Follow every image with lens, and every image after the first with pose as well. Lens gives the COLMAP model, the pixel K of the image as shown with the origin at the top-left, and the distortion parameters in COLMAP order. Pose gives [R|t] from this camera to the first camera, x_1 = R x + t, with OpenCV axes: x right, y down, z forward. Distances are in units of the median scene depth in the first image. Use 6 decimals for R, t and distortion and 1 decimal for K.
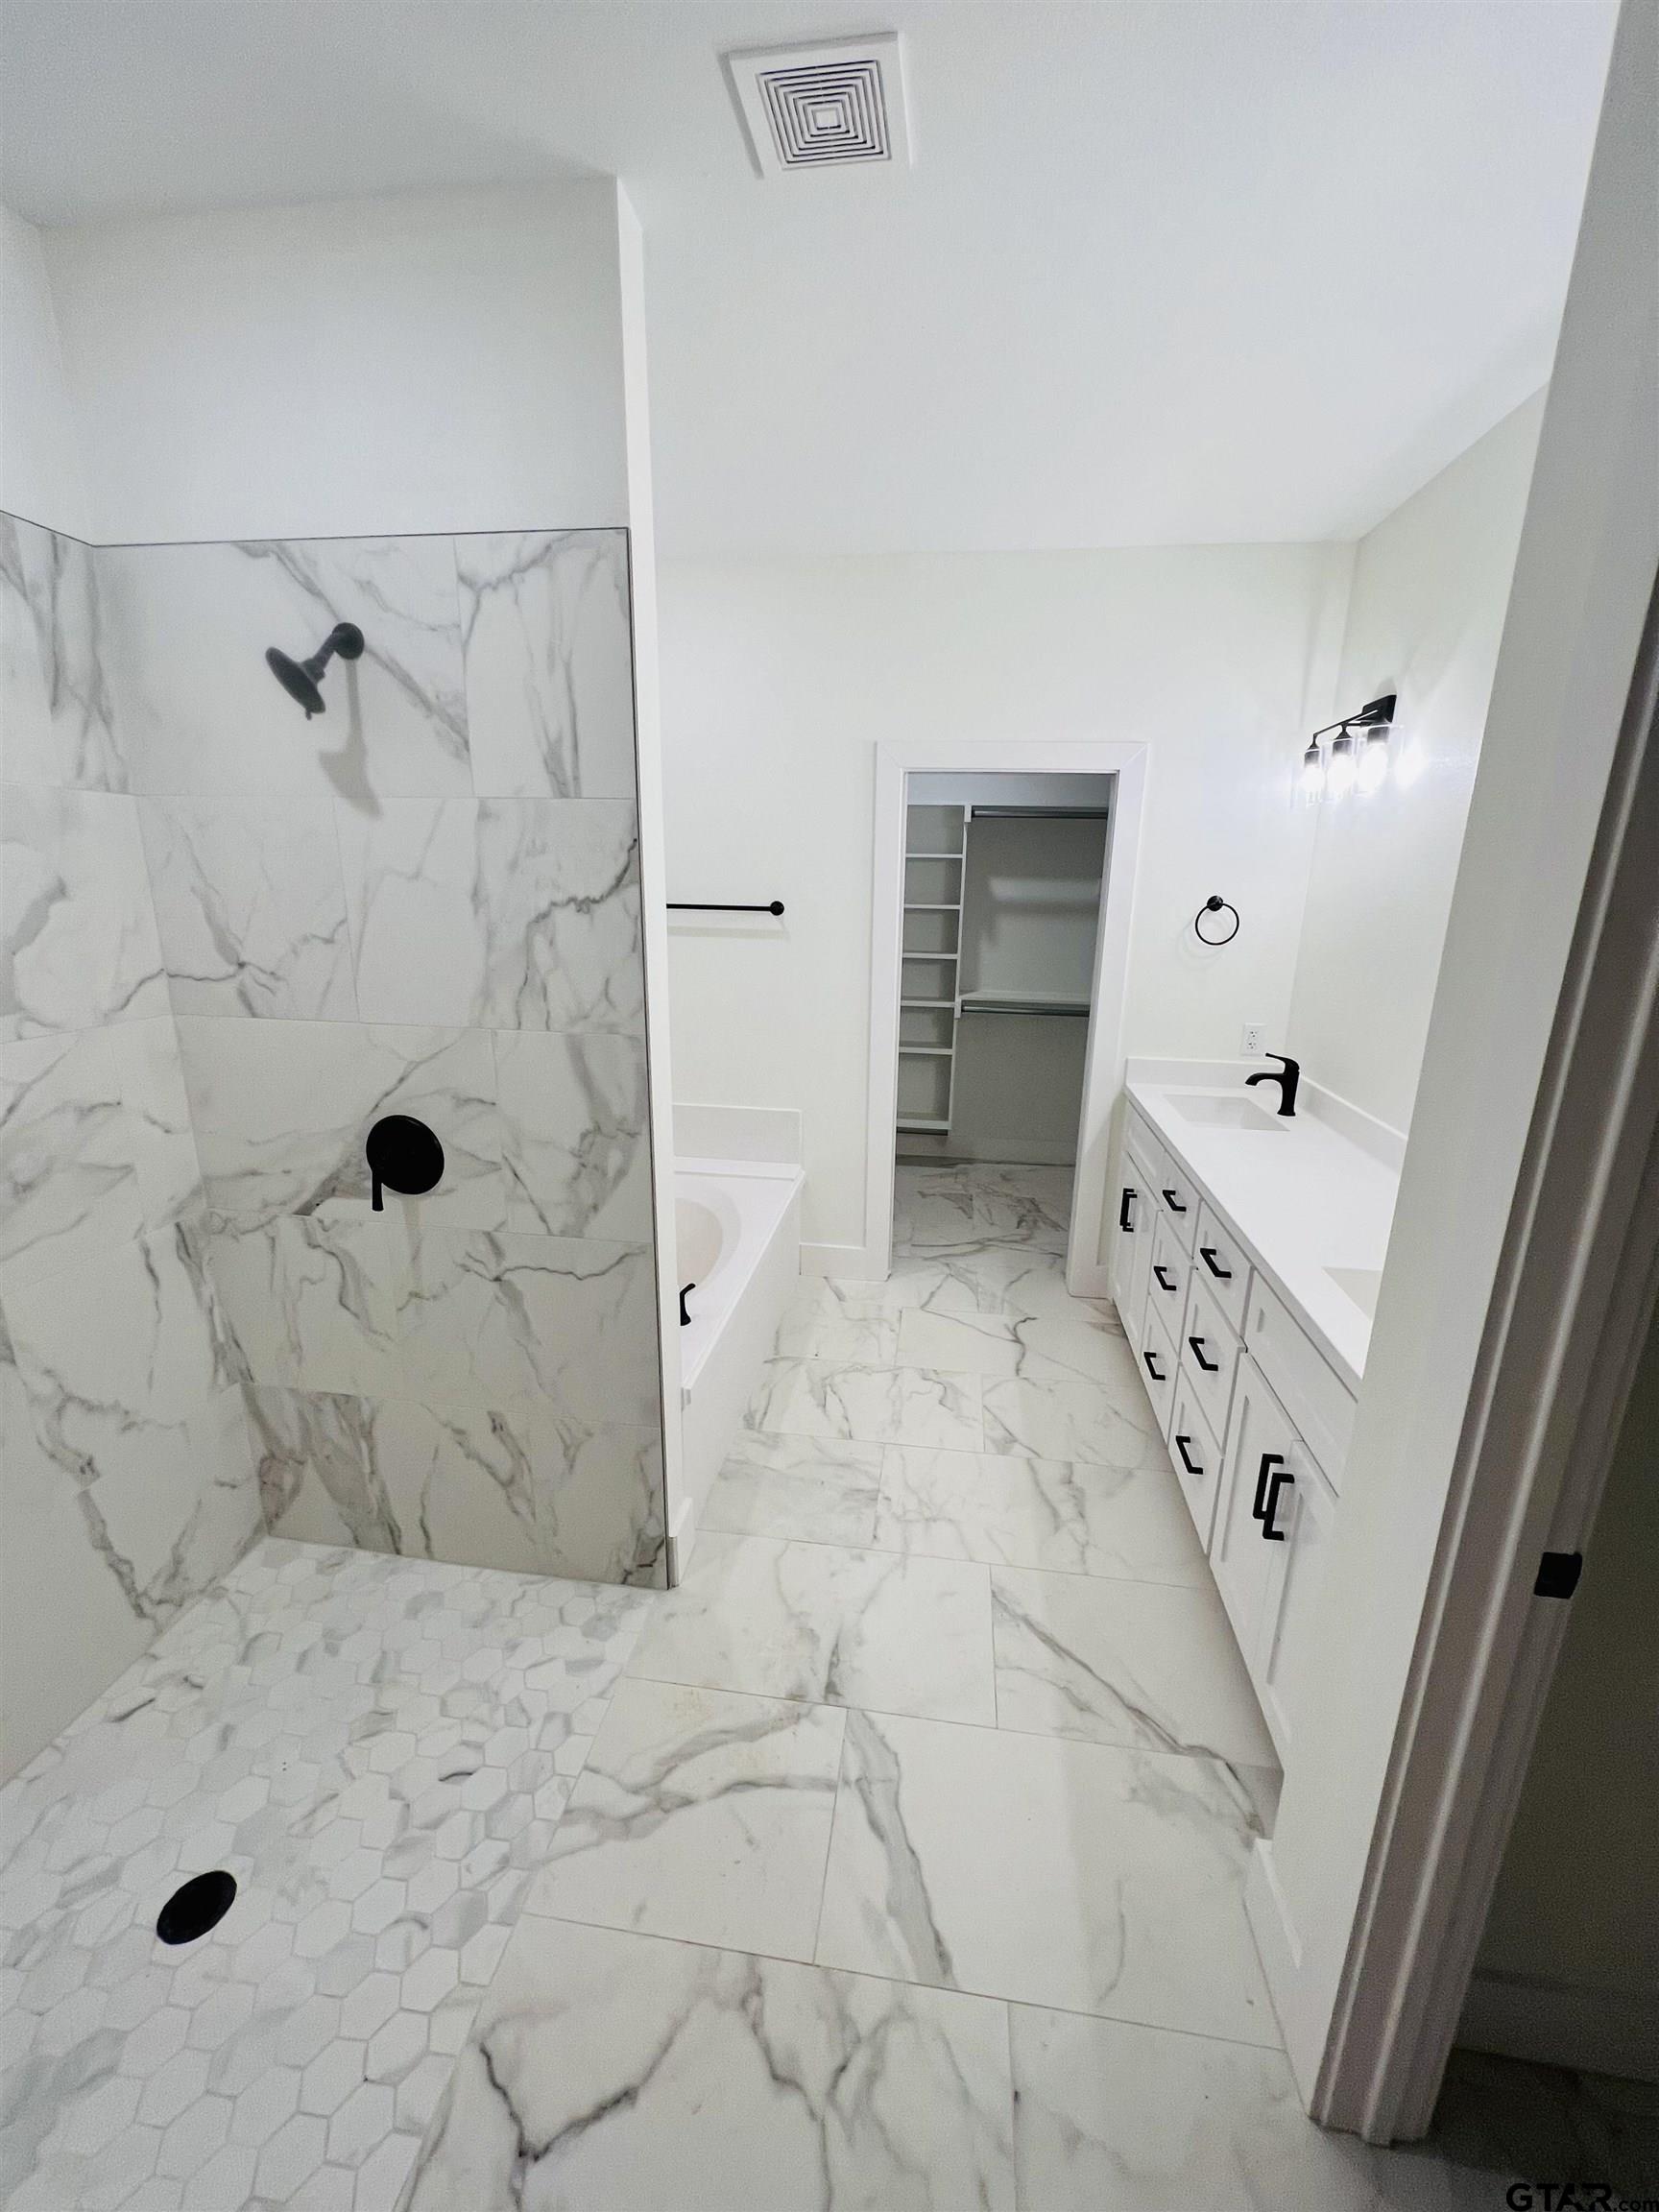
lens RADIAL K [[883.0, 0, 835.0], [0, 883.0, 1107.8], [0, 0, 1]] dist [-0.001306, 0.000814]
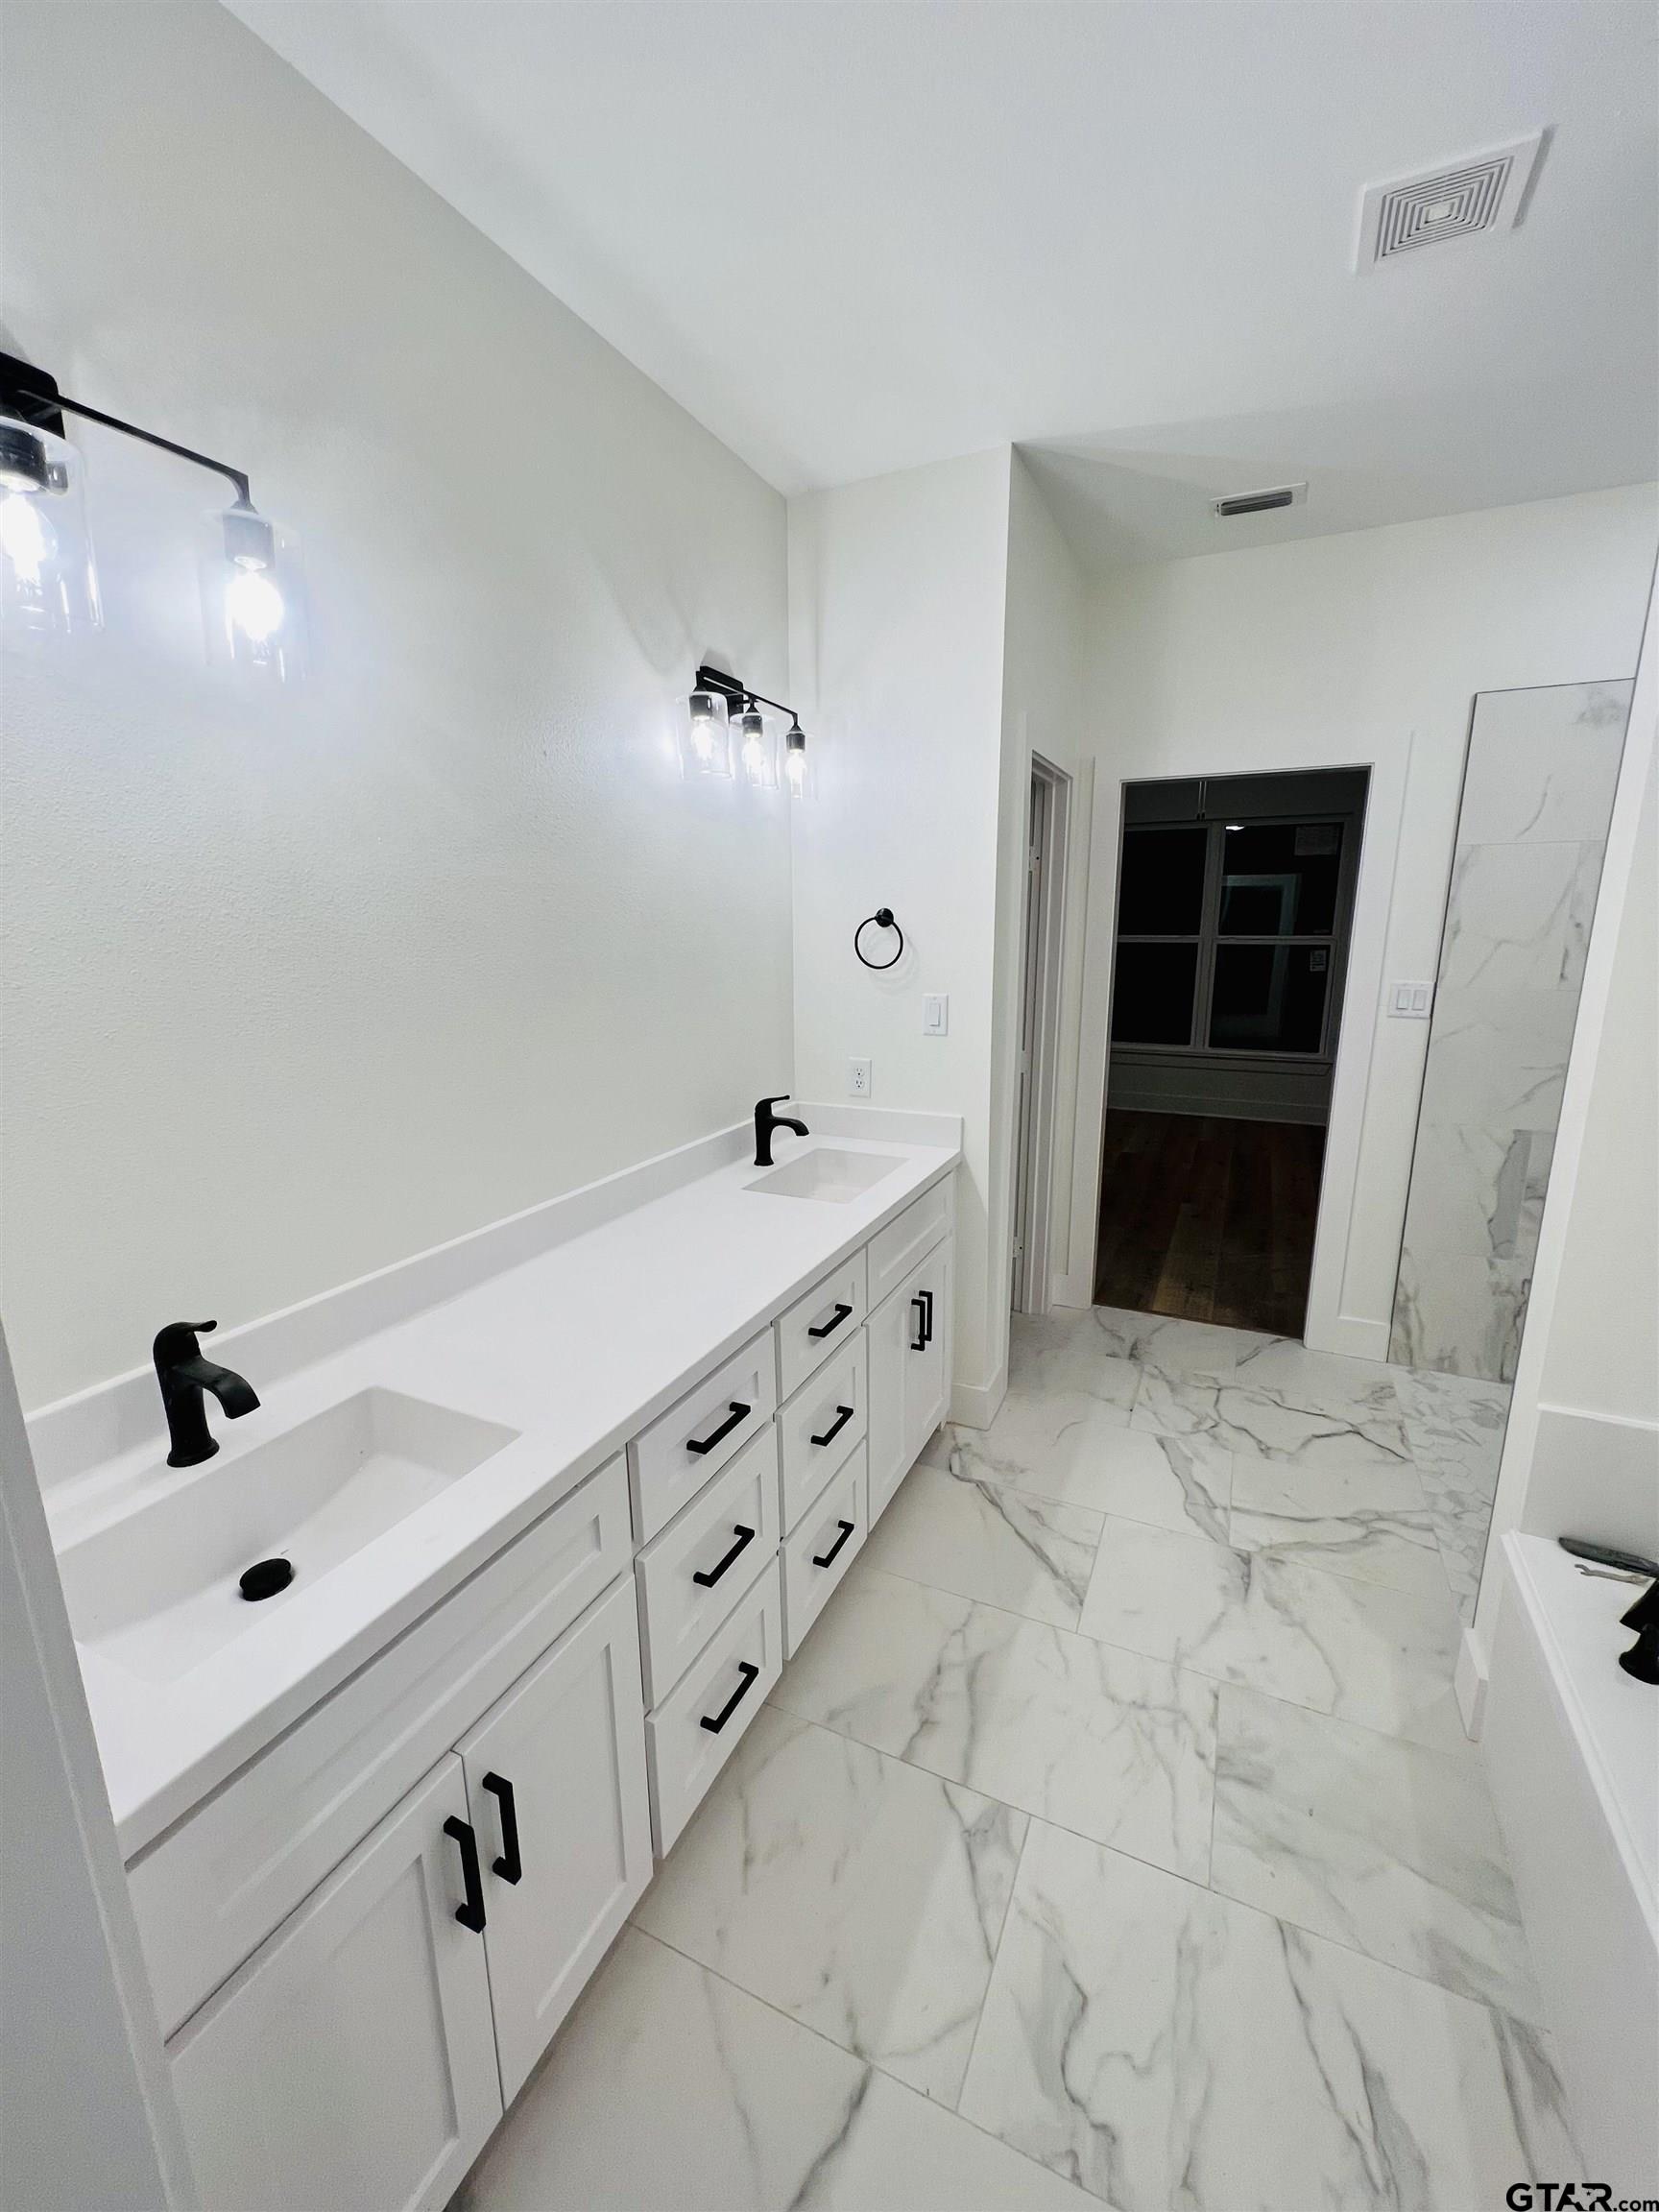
lens RADIAL K [[883.0, 0, 825.2], [0, 883.0, 1100.1], [0, 0, 1]] dist [-0.001306, 0.000814]
pose [[-0.951631, -0.075453, 0.297836, 0.239427], [0.067058, 0.894999, 0.440999, -0.488447], [-0.299837, 0.439640, -0.846649, 1.998933]]
